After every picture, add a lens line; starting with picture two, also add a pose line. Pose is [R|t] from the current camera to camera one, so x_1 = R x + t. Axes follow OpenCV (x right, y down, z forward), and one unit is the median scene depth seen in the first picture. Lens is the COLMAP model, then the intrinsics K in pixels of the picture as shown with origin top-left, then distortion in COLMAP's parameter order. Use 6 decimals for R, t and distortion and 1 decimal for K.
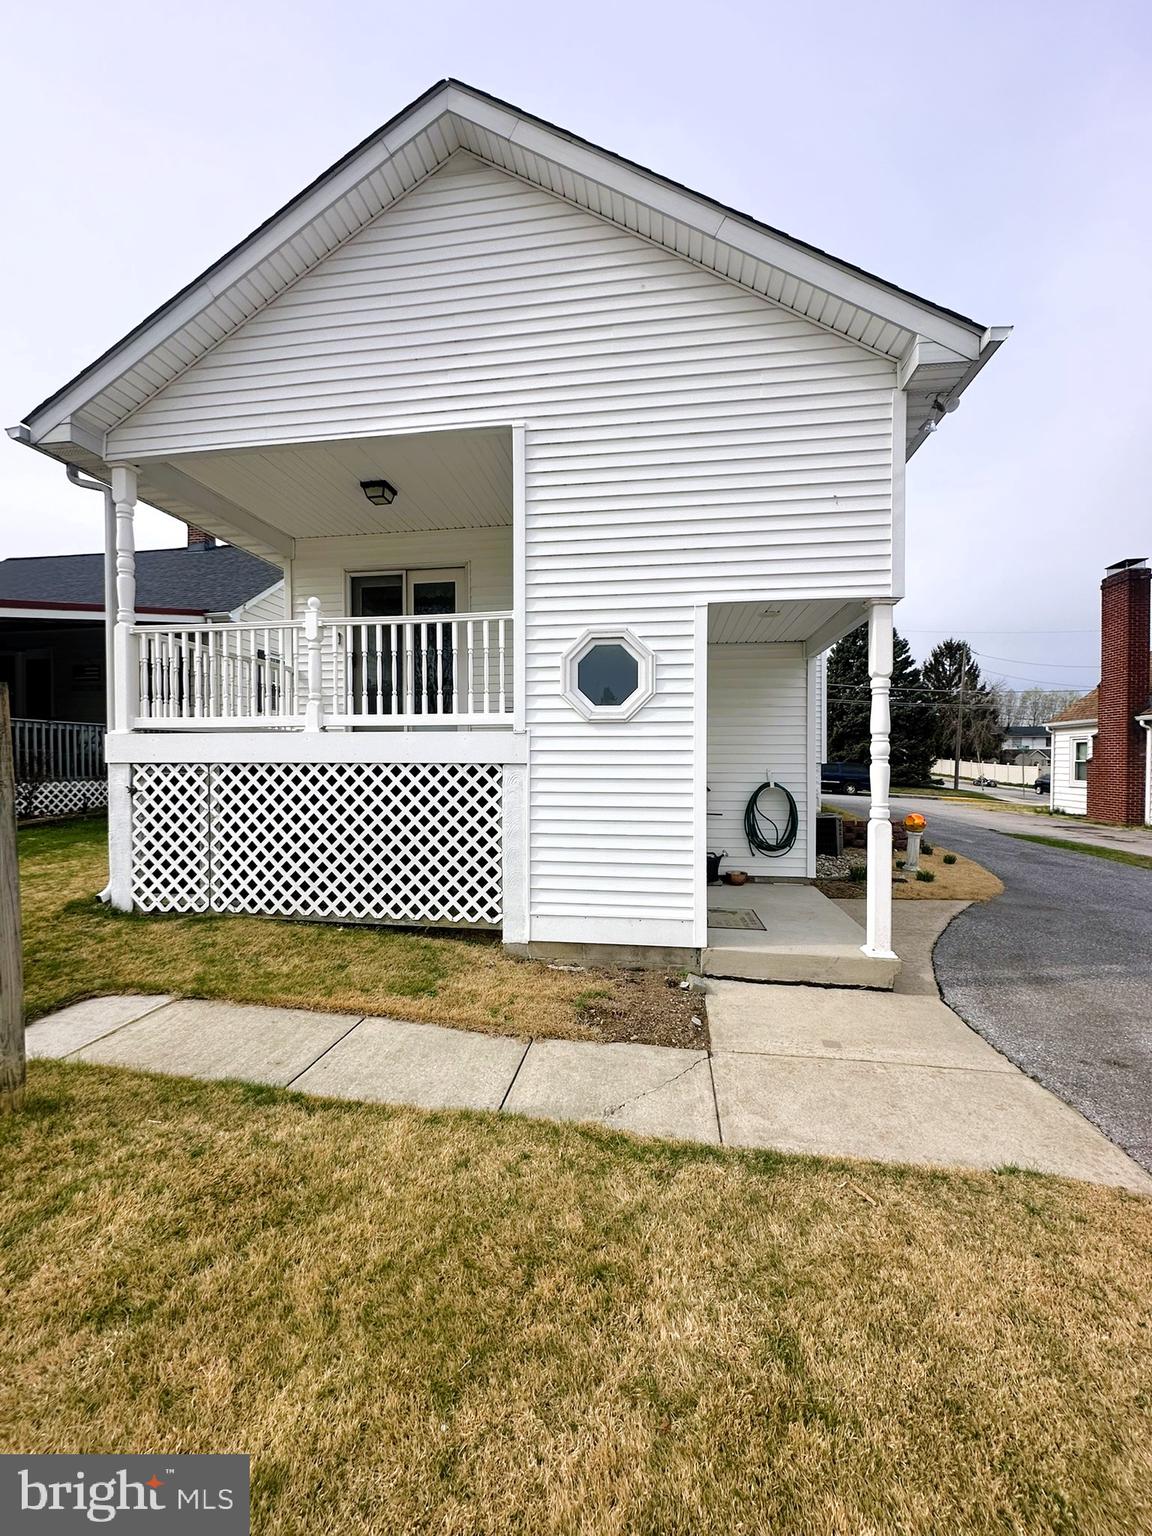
lens RADIAL K [[619.9, 0, 568.9], [0, 619.9, 770.4], [0, 0, 1]] dist [-0.008984, 0.000378]
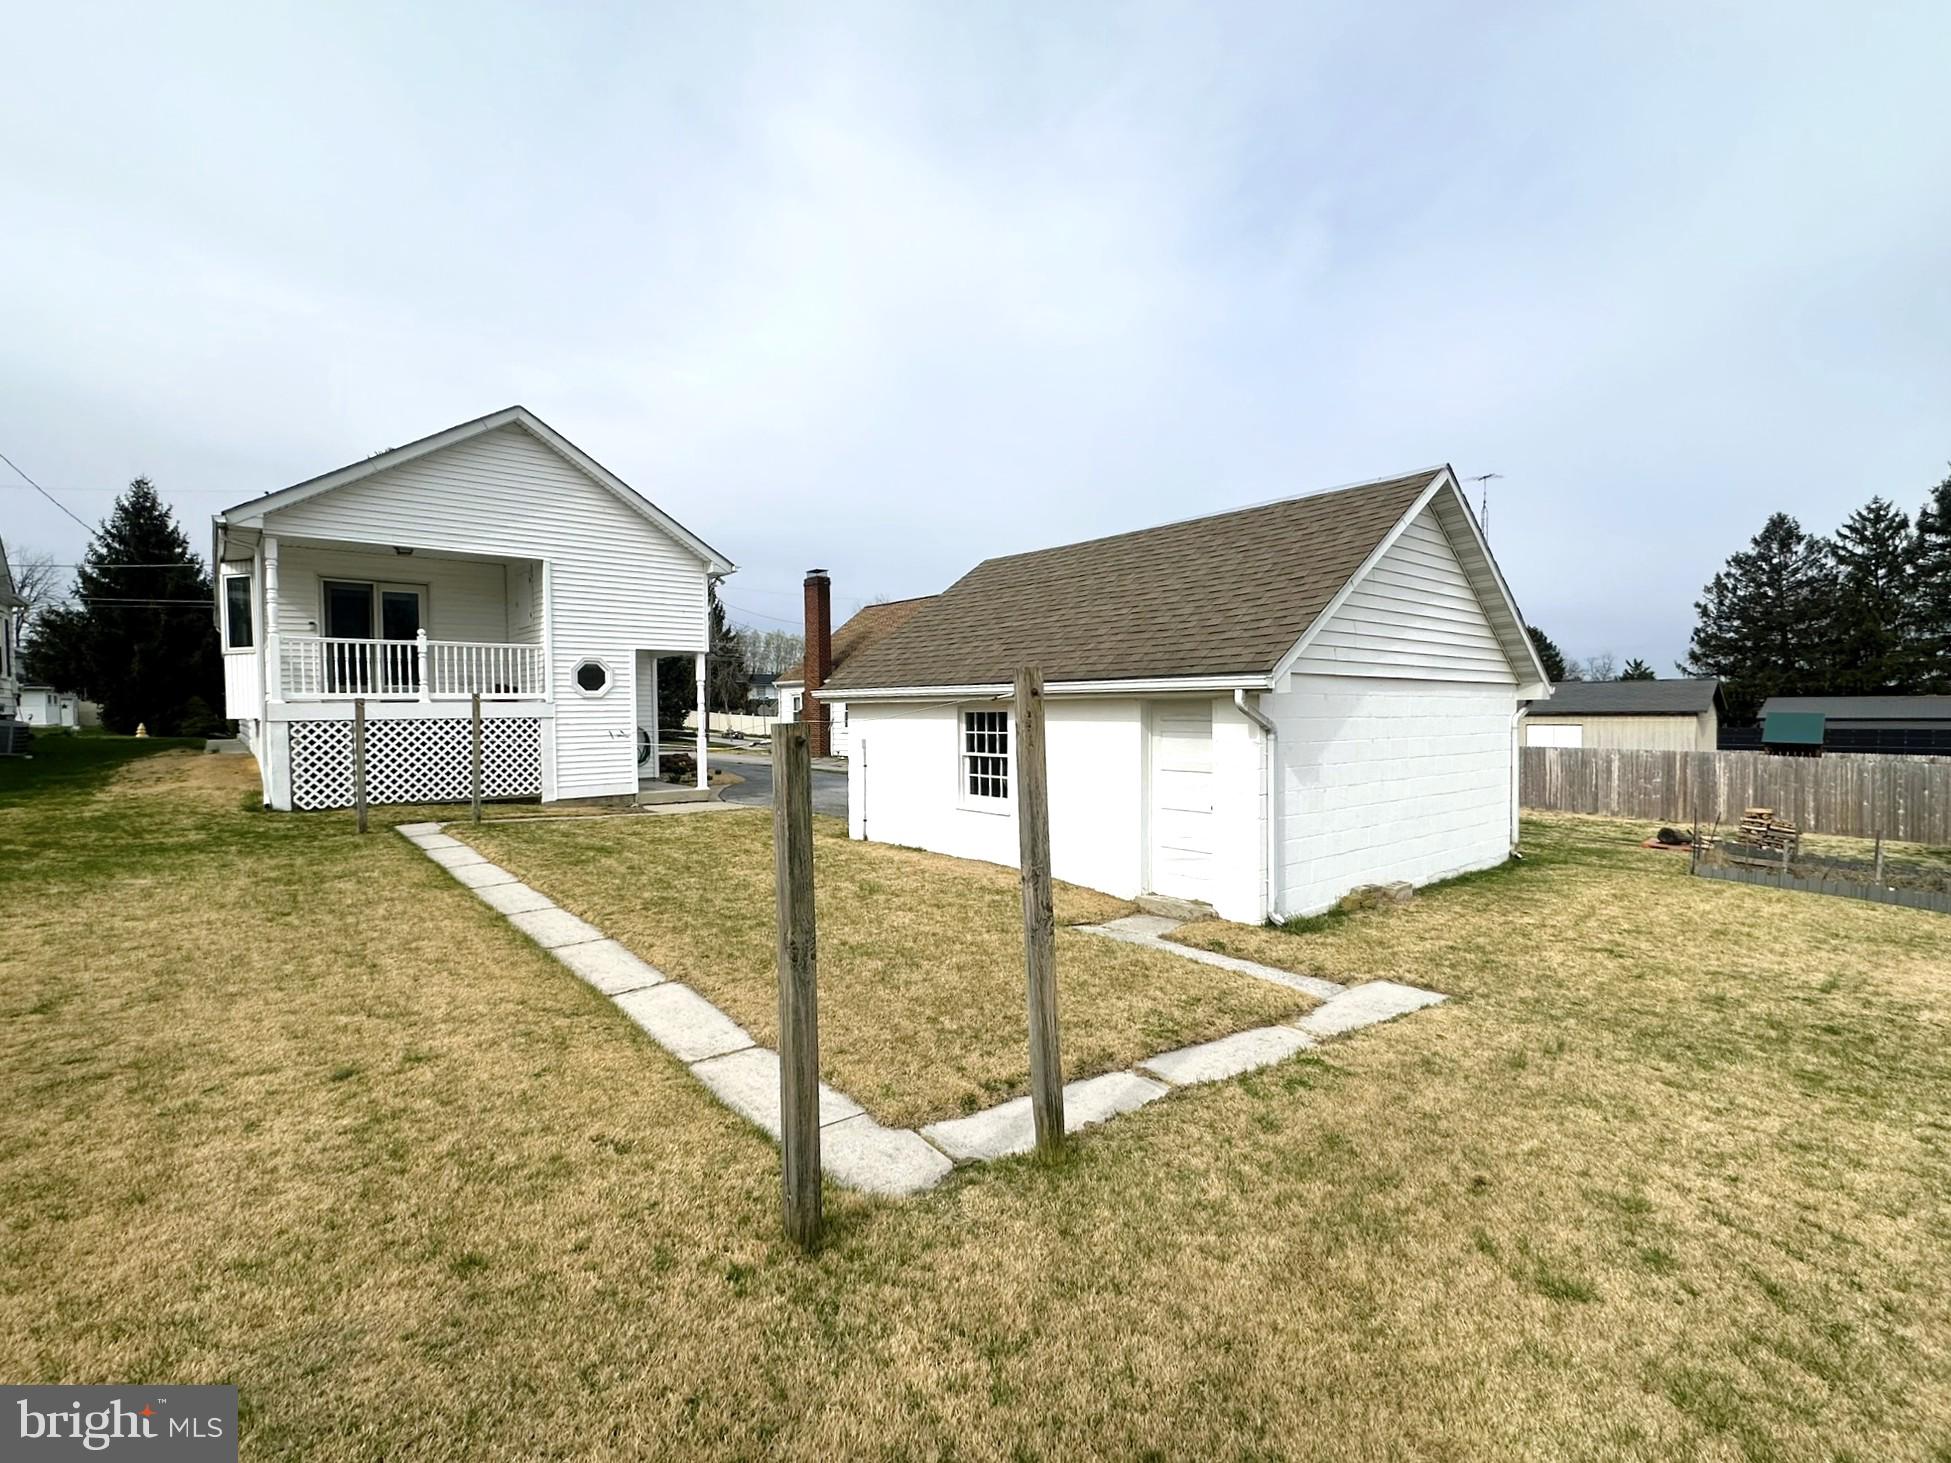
lens RADIAL K [[852.3, 0, 959.9], [0, 852.3, 727.3], [0, 0, 1]] dist [-0.000645, -0.000002]
pose [[0.656352, -0.024692, 0.754051, -1.337538], [0.024337, 0.999637, 0.011551, 0.023598], [-0.754062, 0.010769, 0.656715, -1.954888]]
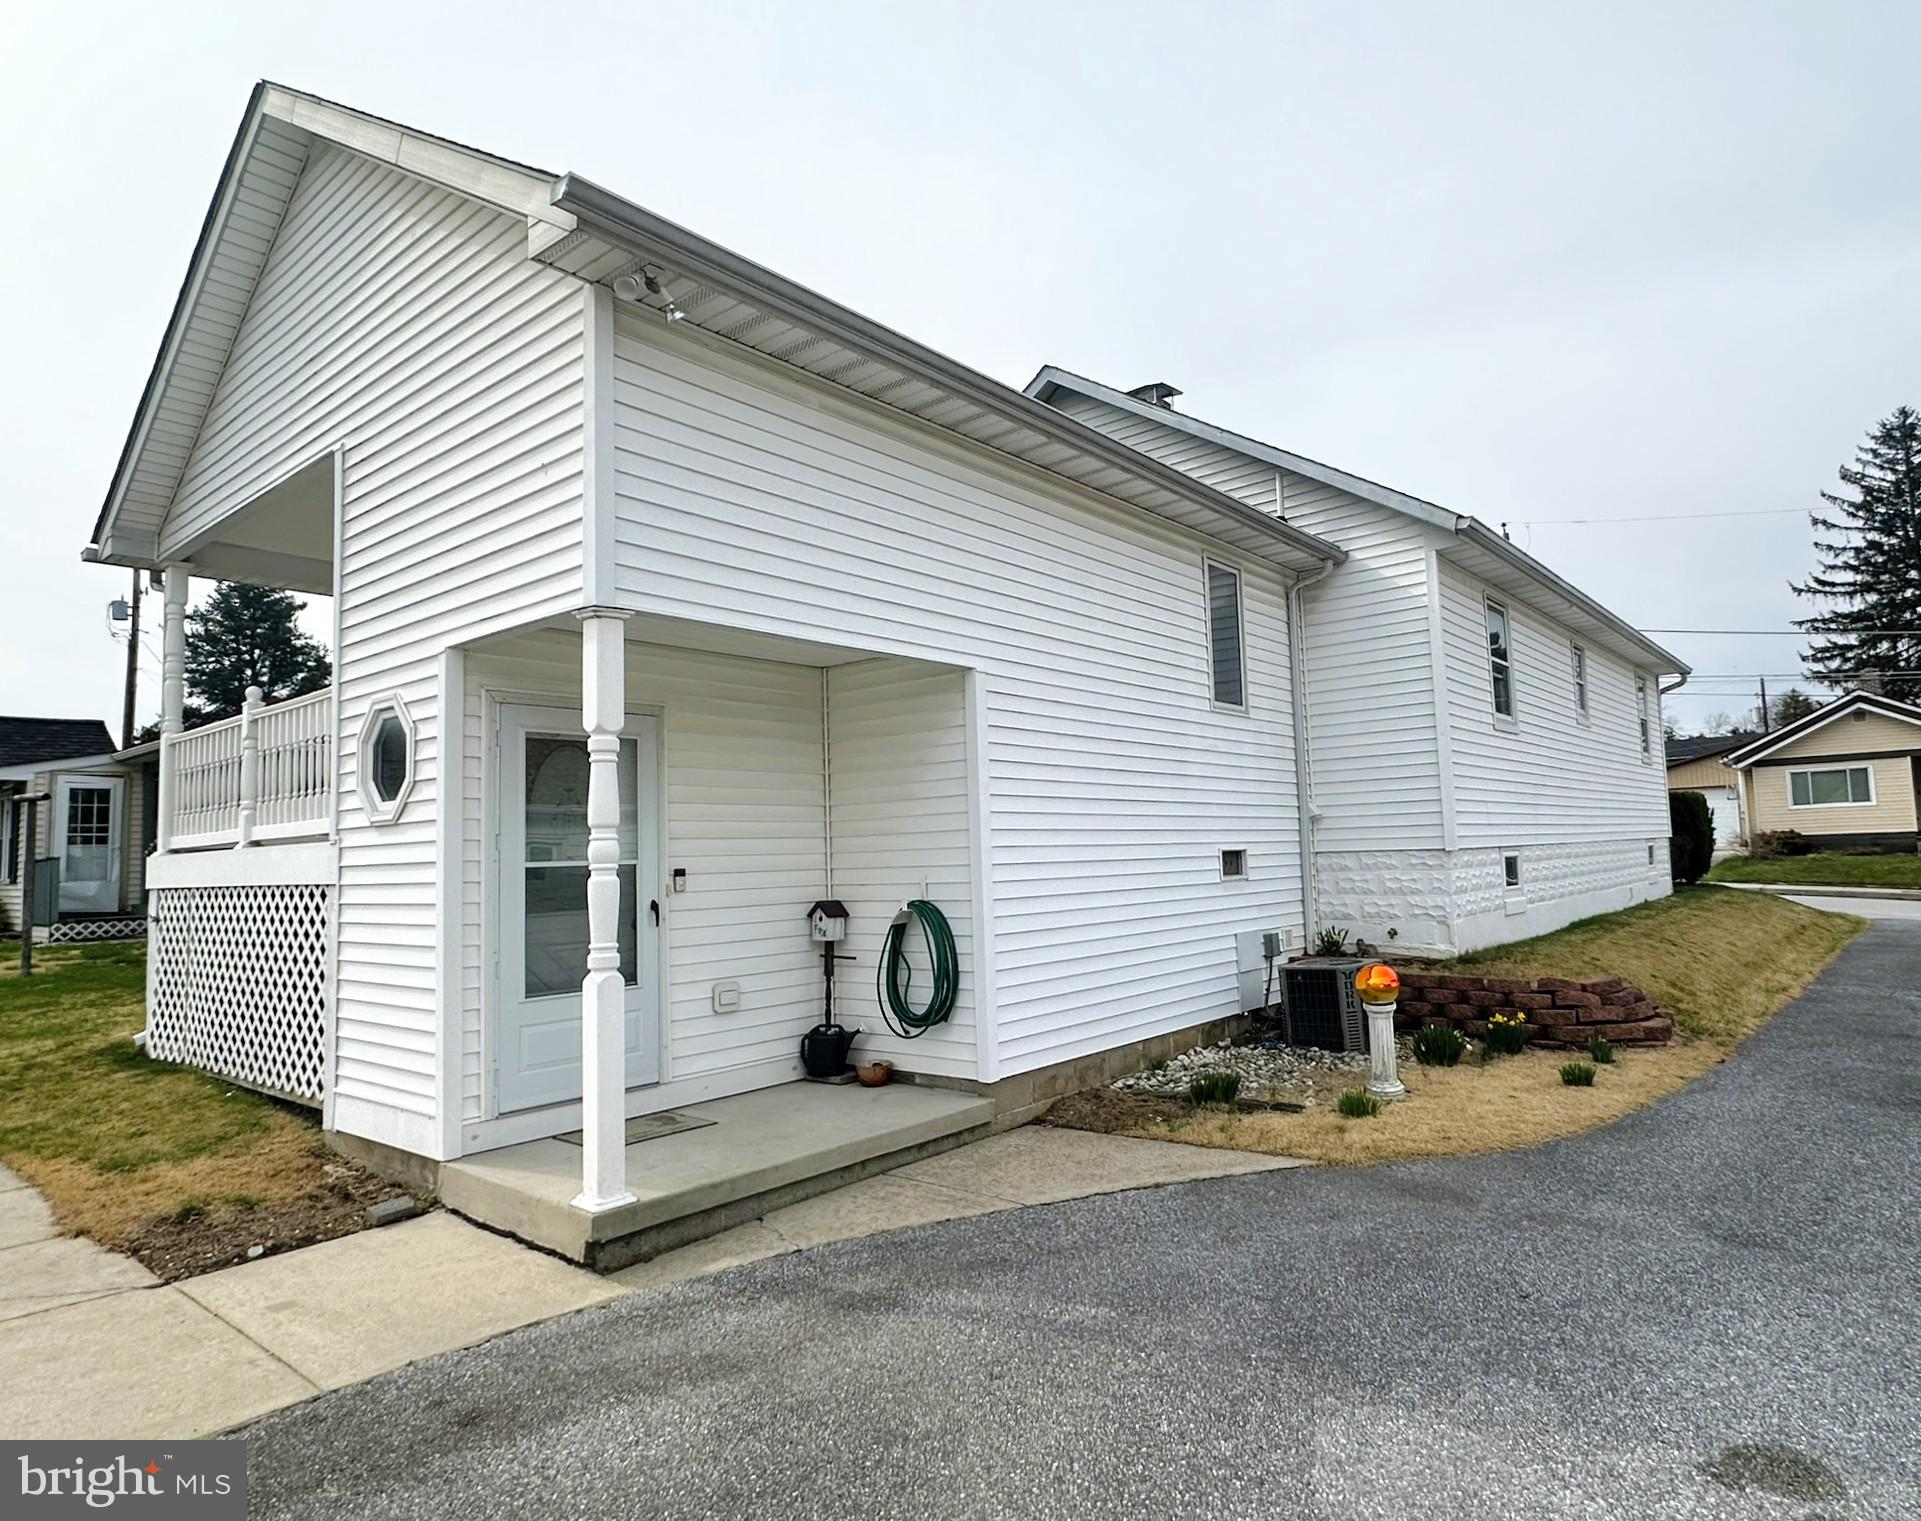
lens RADIAL K [[1133.1, 0, 967.5], [0, 1133.1, 758.9], [0, 0, 1]] dist [0.002517, -0.000126]
pose [[0.856368, -0.074097, -0.511021, 1.258327], [0.023990, 0.994291, -0.103966, -0.000621], [0.515808, 0.076774, 0.853257, 0.209207]]
